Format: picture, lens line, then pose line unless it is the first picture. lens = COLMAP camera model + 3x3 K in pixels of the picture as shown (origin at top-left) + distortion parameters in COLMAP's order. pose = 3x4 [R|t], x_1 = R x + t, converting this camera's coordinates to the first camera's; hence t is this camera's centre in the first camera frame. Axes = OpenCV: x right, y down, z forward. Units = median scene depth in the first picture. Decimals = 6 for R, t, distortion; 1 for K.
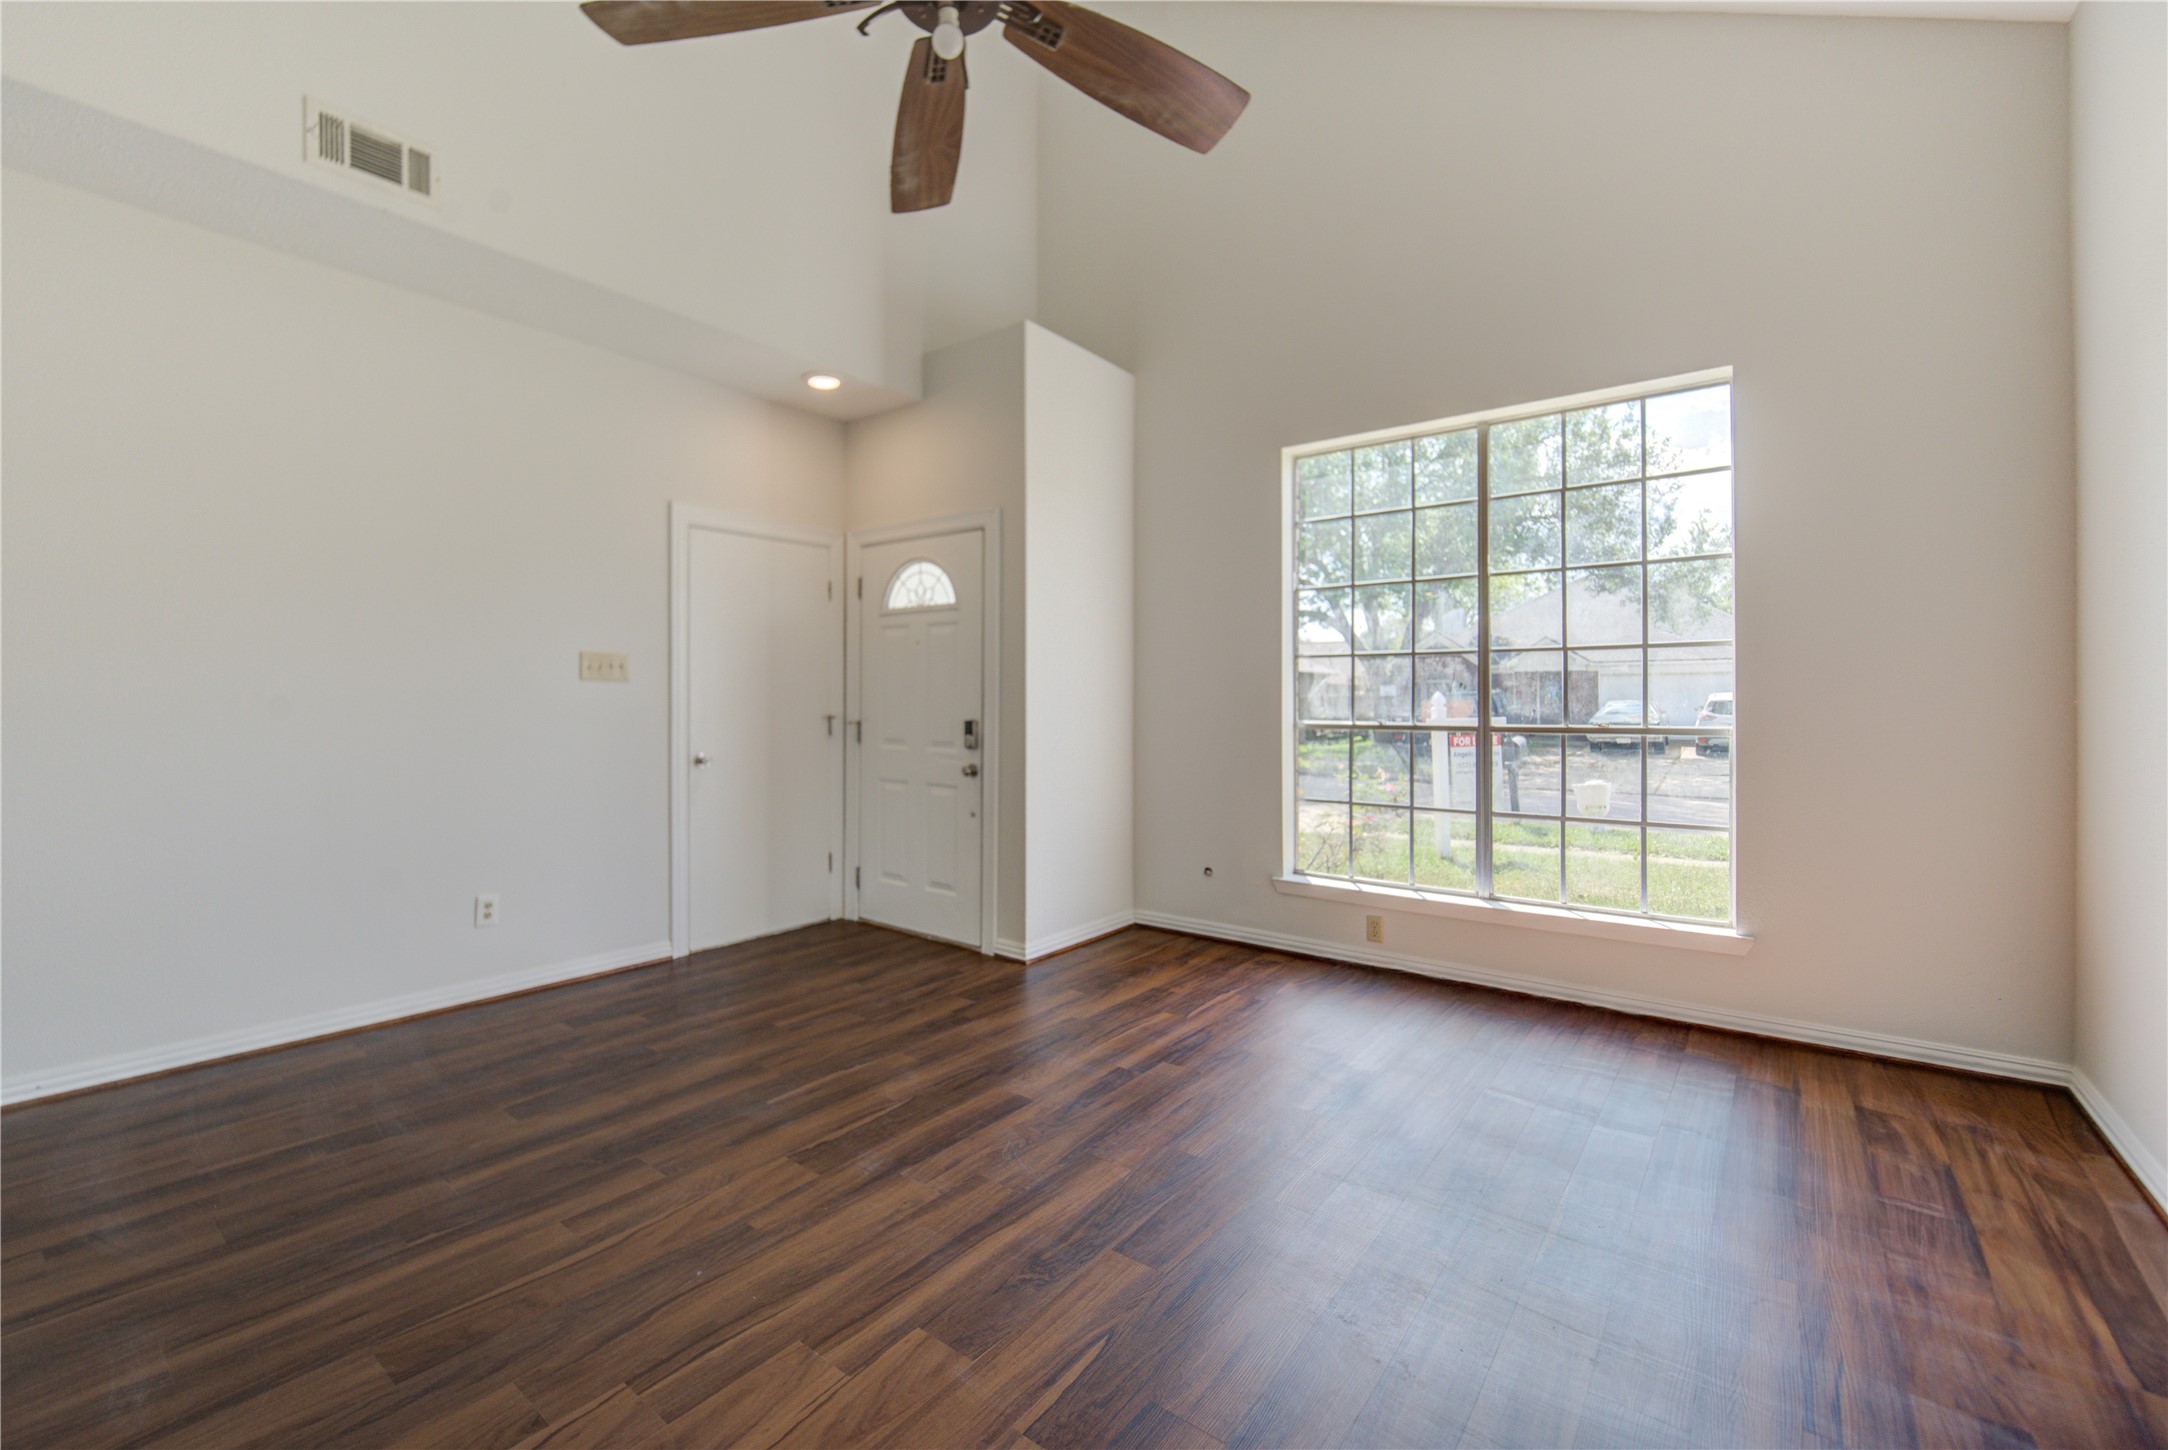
lens RADIAL K [[907.6, 0, 1057.0], [0, 907.6, 693.2], [0, 0, 1]] dist [-0.008271, -0.000506]
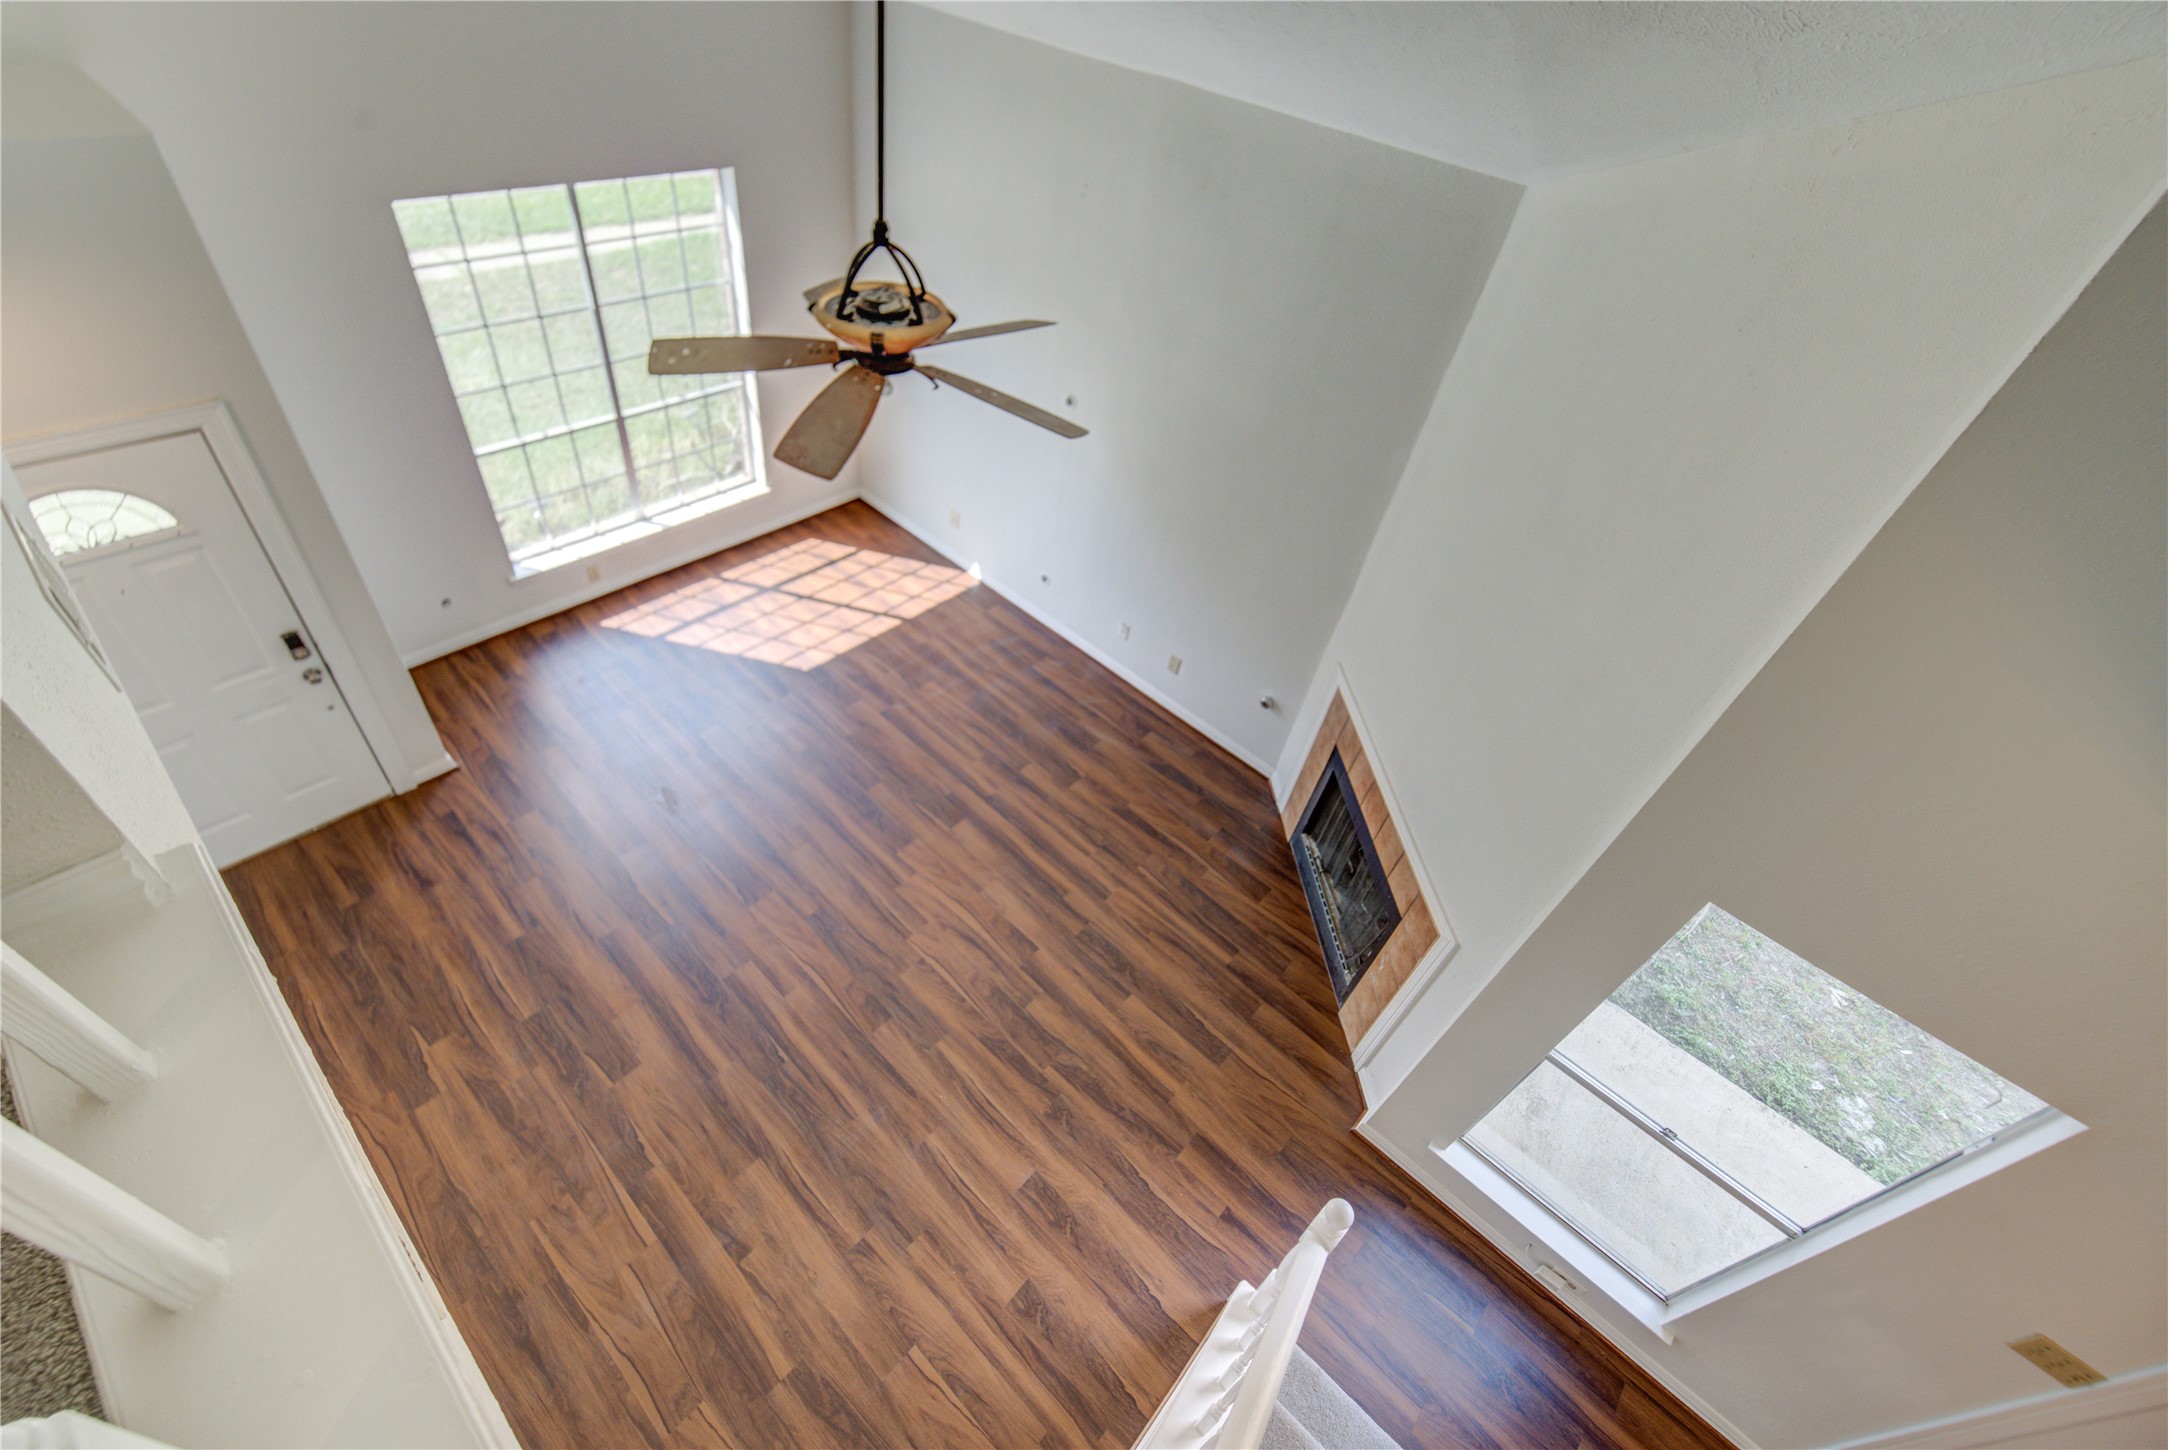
lens RADIAL K [[896.1, 0, 1057.1], [0, 896.1, 693.6], [0, 0, 1]] dist [-0.008453, -0.000279]
pose [[0.072176, -0.672121, 0.736915, -0.958861], [-0.145591, 0.723829, 0.674444, -0.829202], [-0.986709, -0.155967, -0.045612, 0.385128]]
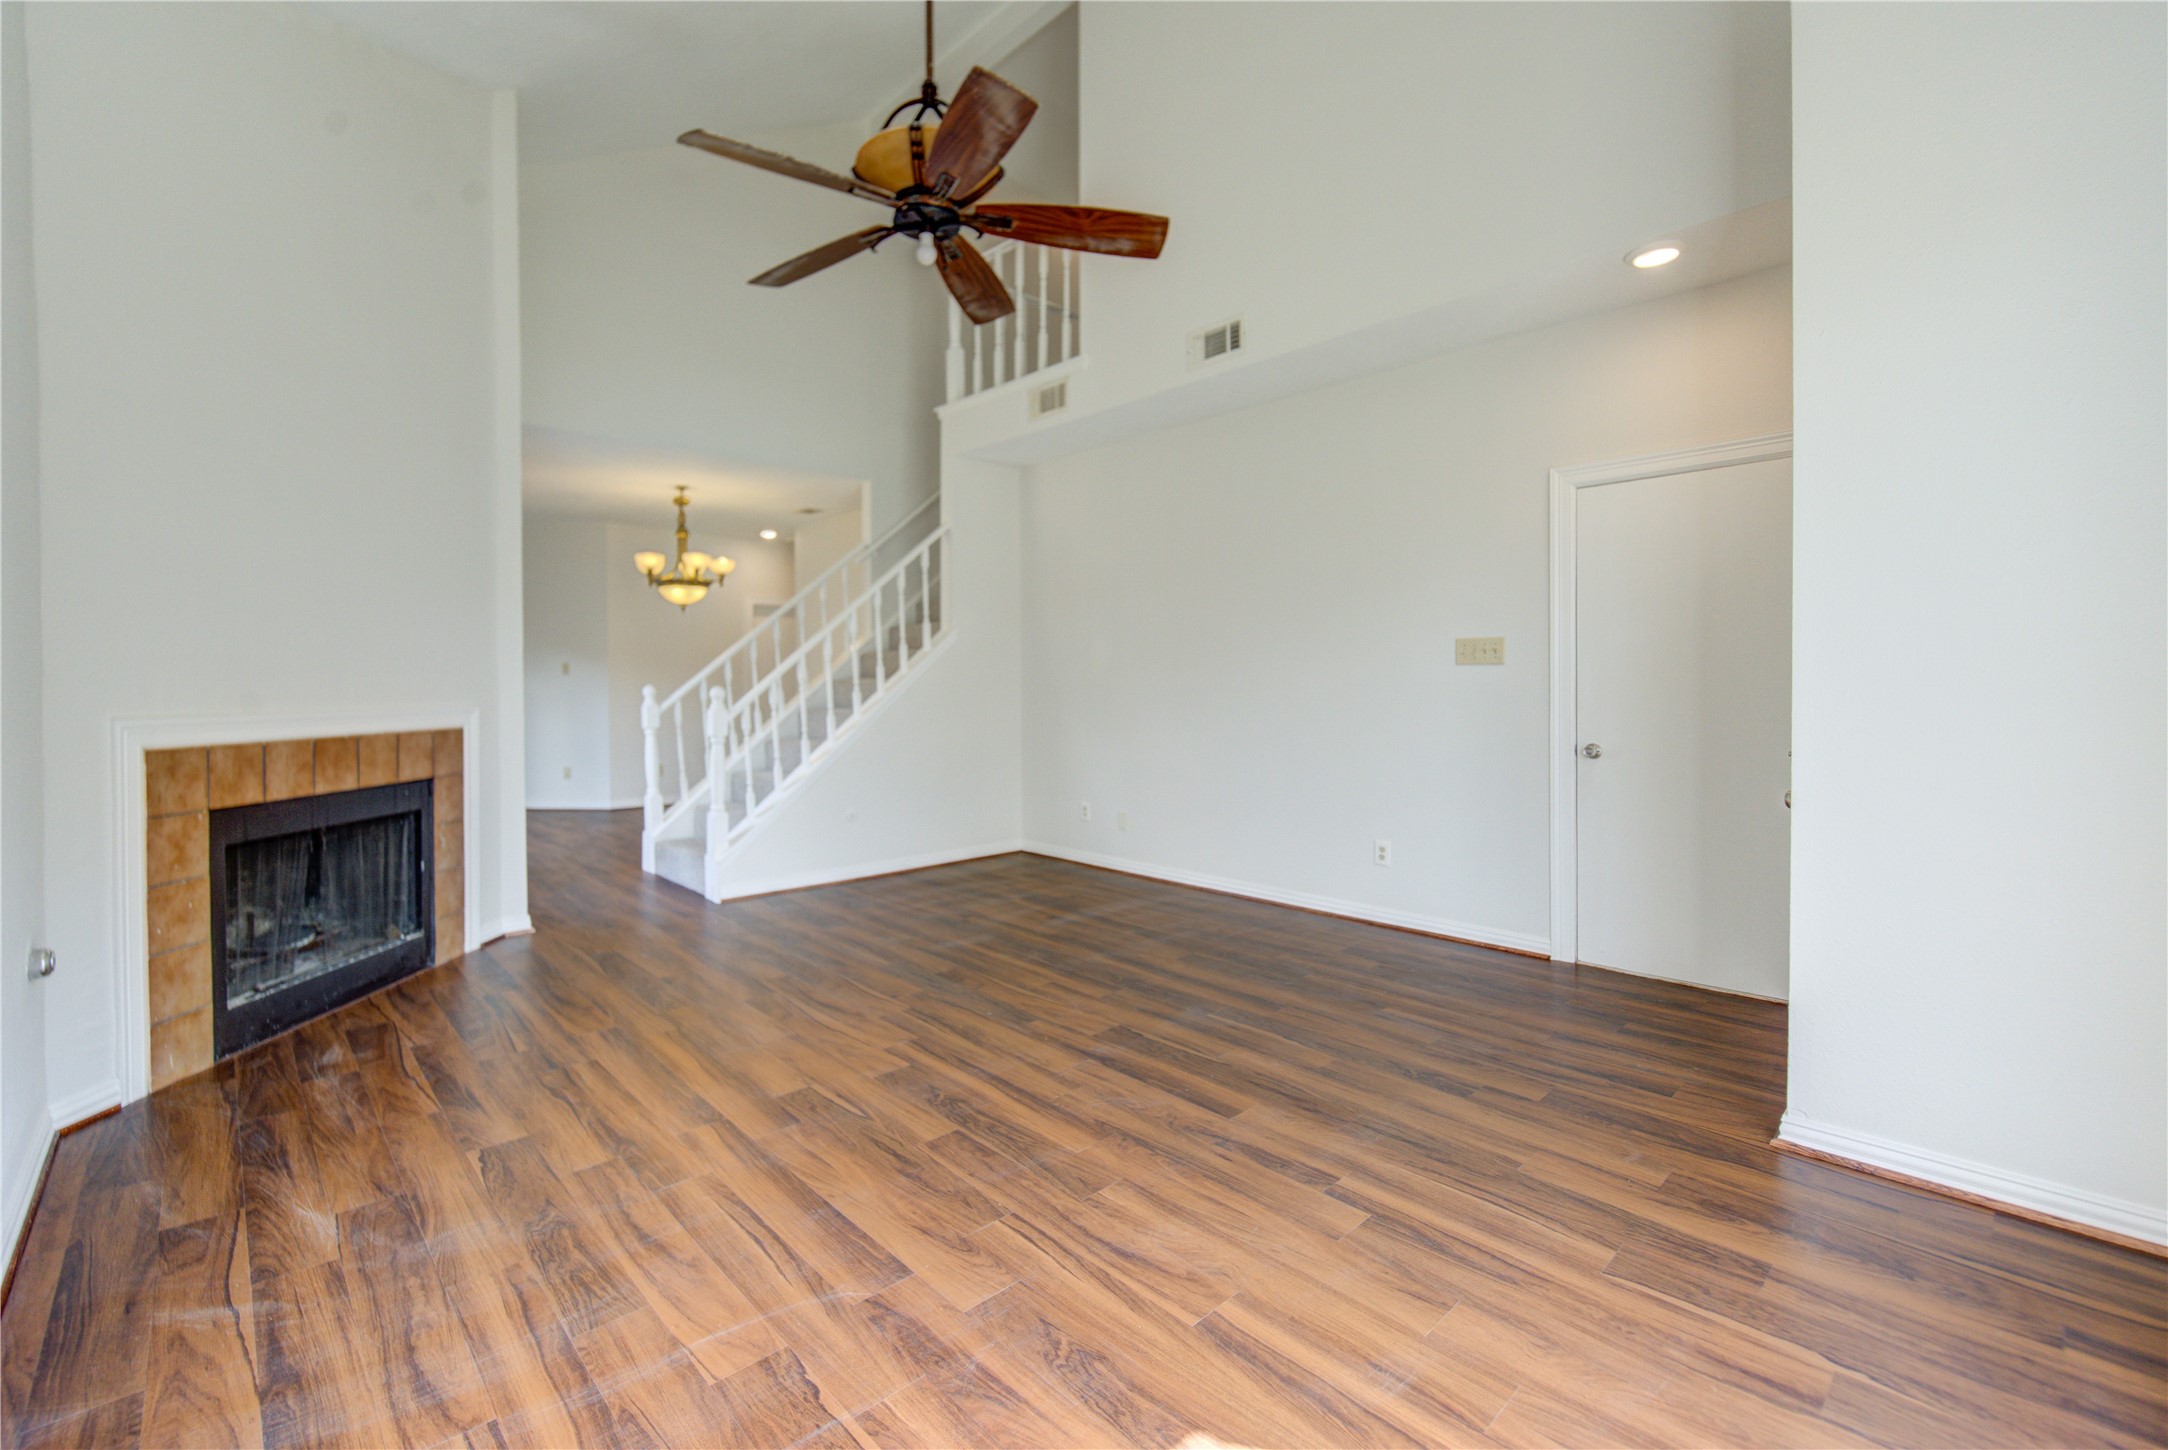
lens RADIAL K [[915.5, 0, 993.3], [0, 915.5, 689.1], [0, 0, 1]] dist [-0.001395, -0.000400]
pose [[-0.200323, 0.001747, -0.979728, 0.780244], [0.012779, 0.999918, -0.000830, 0.009382], [0.979647, -0.012687, -0.200329, 0.799673]]
